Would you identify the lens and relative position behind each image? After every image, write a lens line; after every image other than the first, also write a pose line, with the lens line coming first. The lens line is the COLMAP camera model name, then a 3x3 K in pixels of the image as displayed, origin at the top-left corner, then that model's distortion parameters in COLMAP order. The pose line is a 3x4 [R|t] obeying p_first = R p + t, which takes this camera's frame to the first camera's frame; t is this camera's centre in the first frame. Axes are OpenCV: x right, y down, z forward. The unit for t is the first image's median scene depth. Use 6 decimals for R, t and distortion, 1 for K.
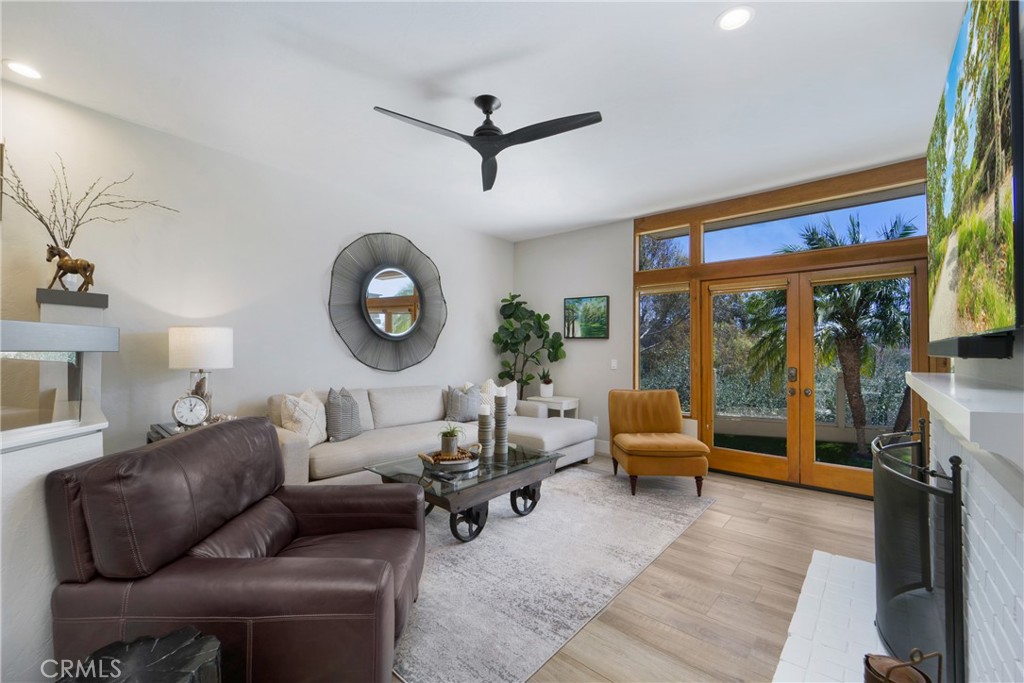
lens RADIAL K [[427.0, 0, 463.7], [0, 427.0, 334.5], [0, 0, 1]] dist [0.010912, -0.000160]
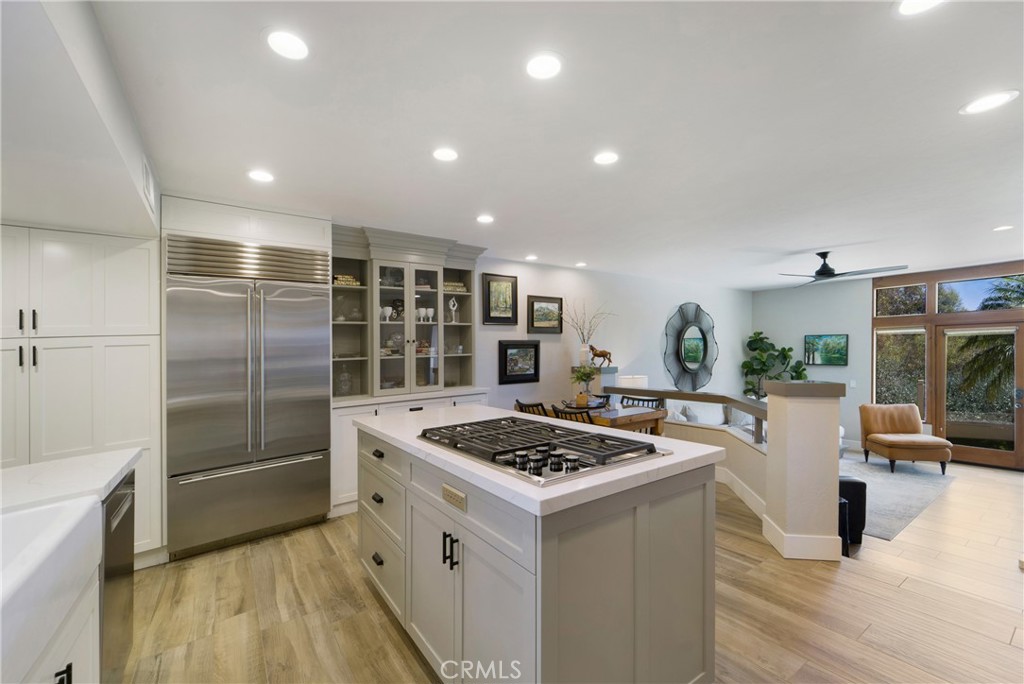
lens RADIAL K [[427.0, 0, 486.7], [0, 427.0, 357.0], [0, 0, 1]] dist [0.010912, -0.000160]
pose [[0.980423, -0.031826, -0.194312, -0.517338], [0.040894, 0.998245, 0.042834, -0.121730], [0.192608, -0.049942, 0.980004, -0.561731]]
